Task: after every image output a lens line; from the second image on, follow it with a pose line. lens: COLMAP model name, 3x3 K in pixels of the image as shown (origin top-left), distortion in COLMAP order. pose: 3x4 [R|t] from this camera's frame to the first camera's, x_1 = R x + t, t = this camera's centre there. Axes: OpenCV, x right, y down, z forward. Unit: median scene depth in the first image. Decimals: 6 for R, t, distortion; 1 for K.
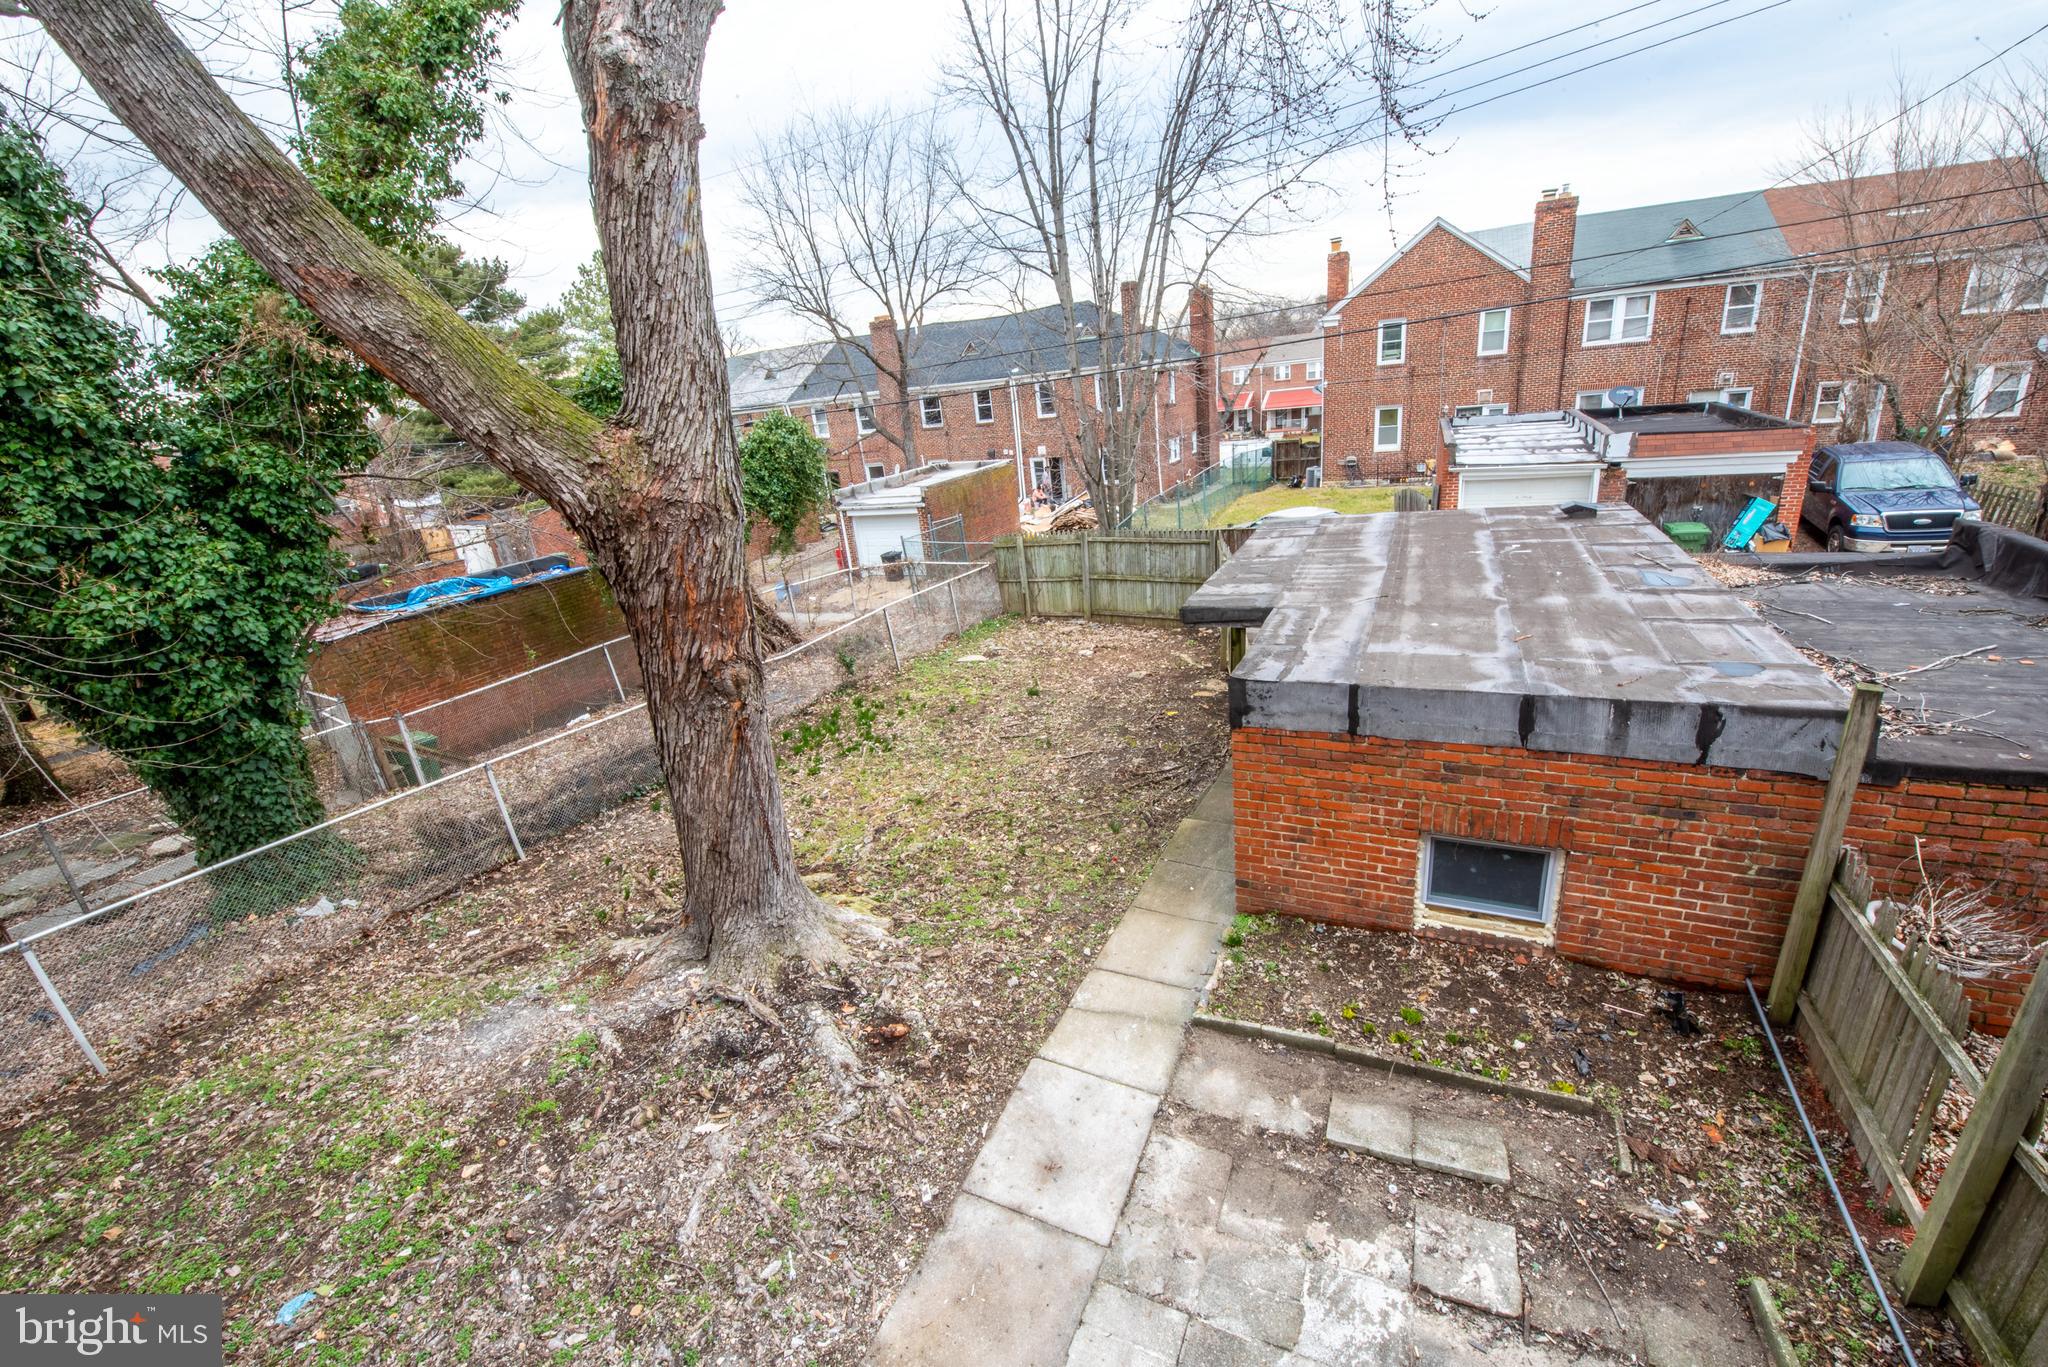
lens RADIAL K [[818.4, 0, 1039.5], [0, 818.4, 688.7], [0, 0, 1]] dist [-0.012475, -0.003163]
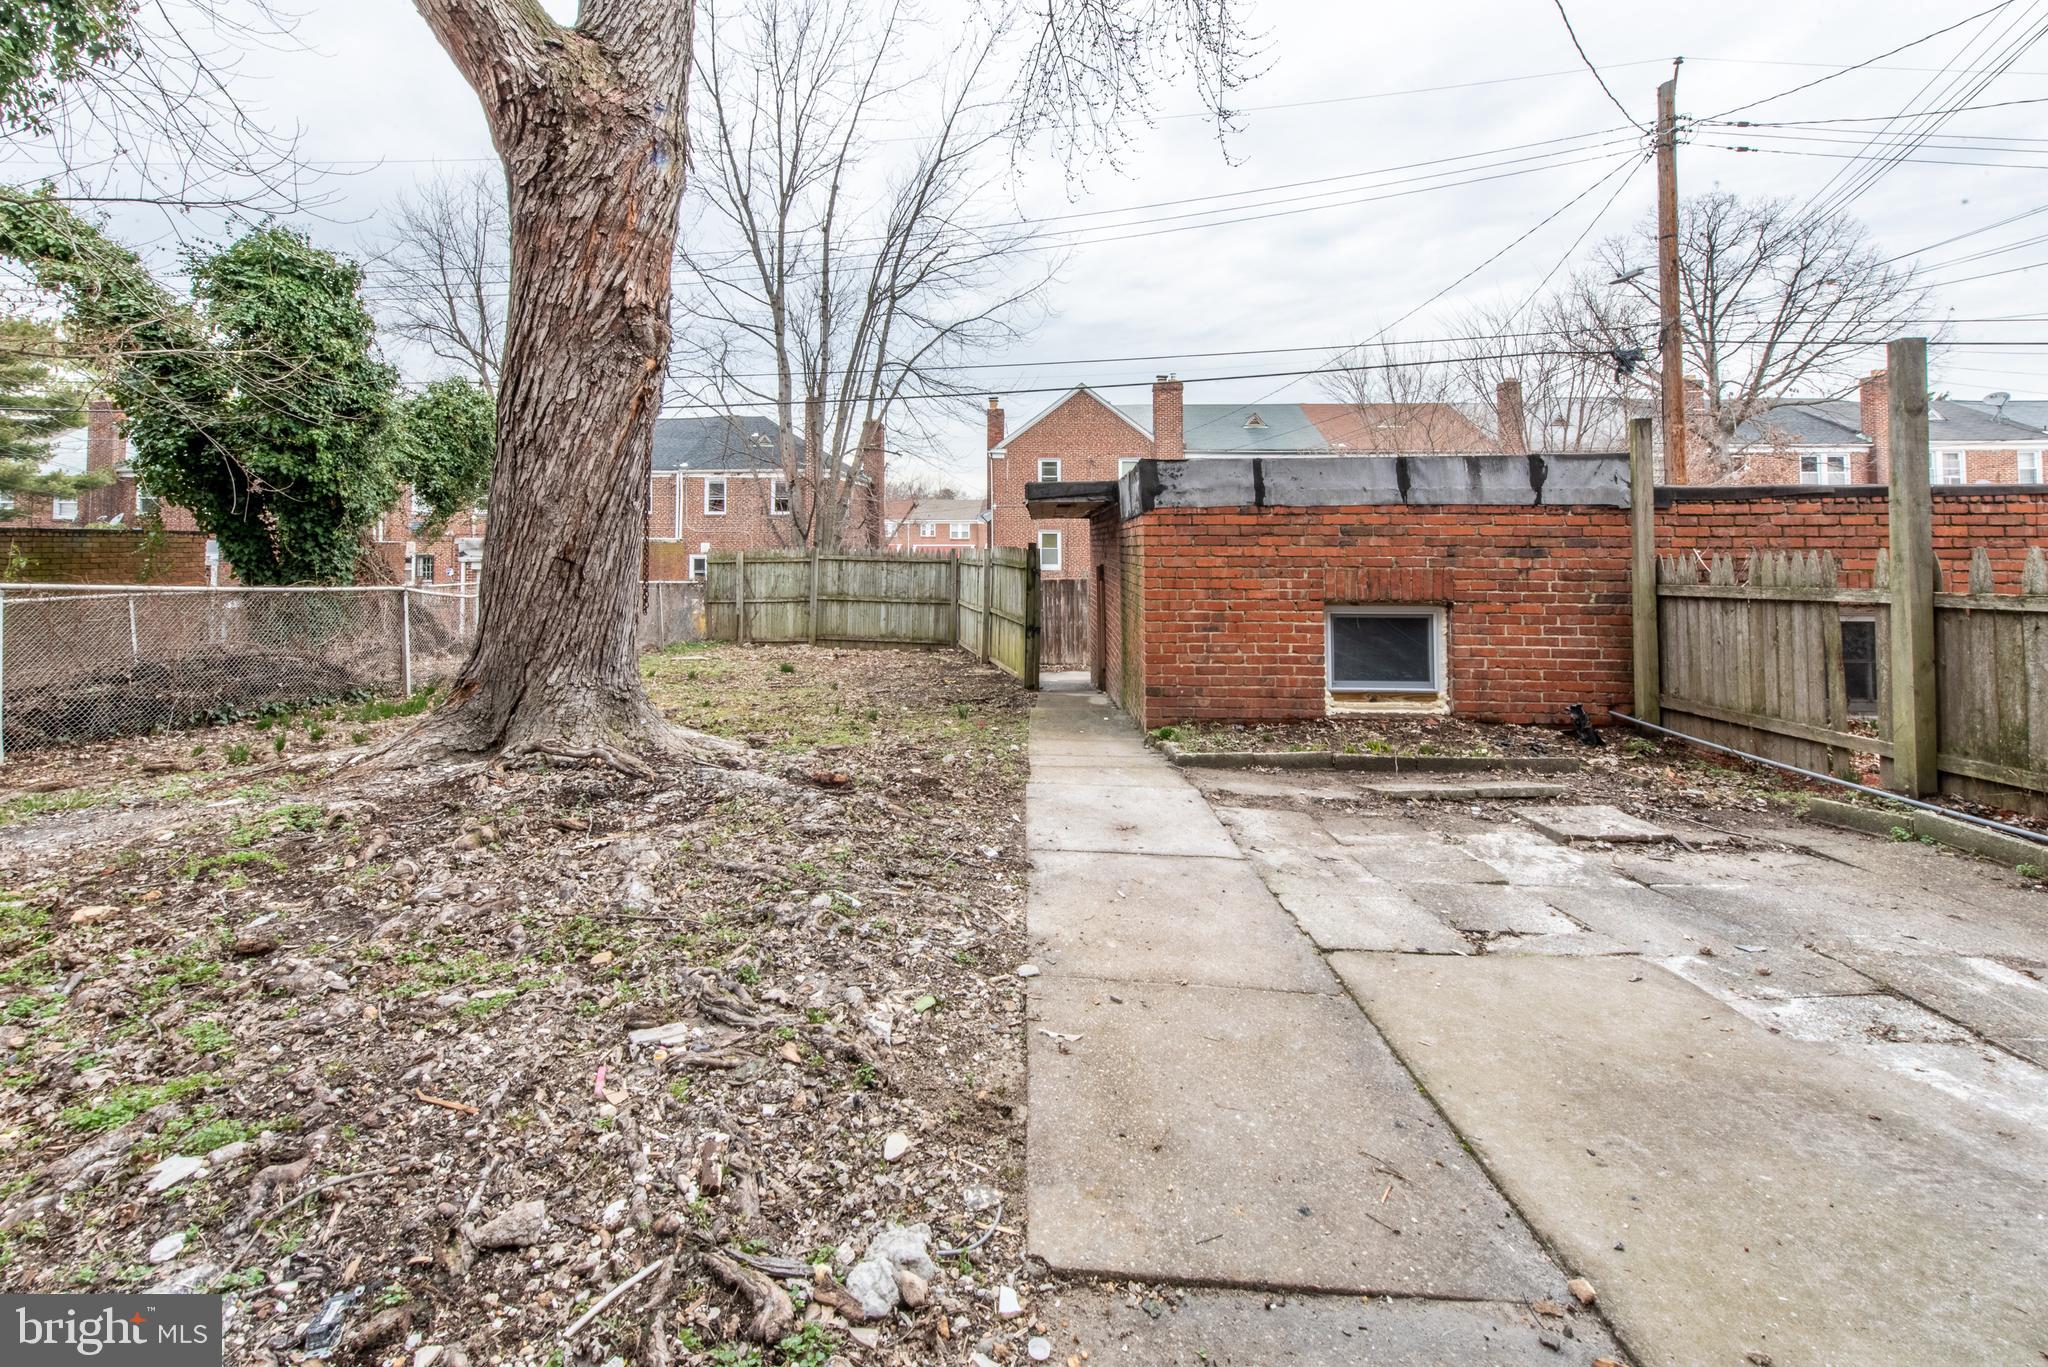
lens RADIAL K [[860.0, 0, 1009.9], [0, 860.0, 512.7], [0, 0, 1]] dist [0.013704, -0.005299]
pose [[0.923006, 0.110262, 0.368650, -0.308274], [0.043445, 0.922075, -0.384564, 0.455174], [-0.382326, 0.370971, 0.846290, 0.174318]]
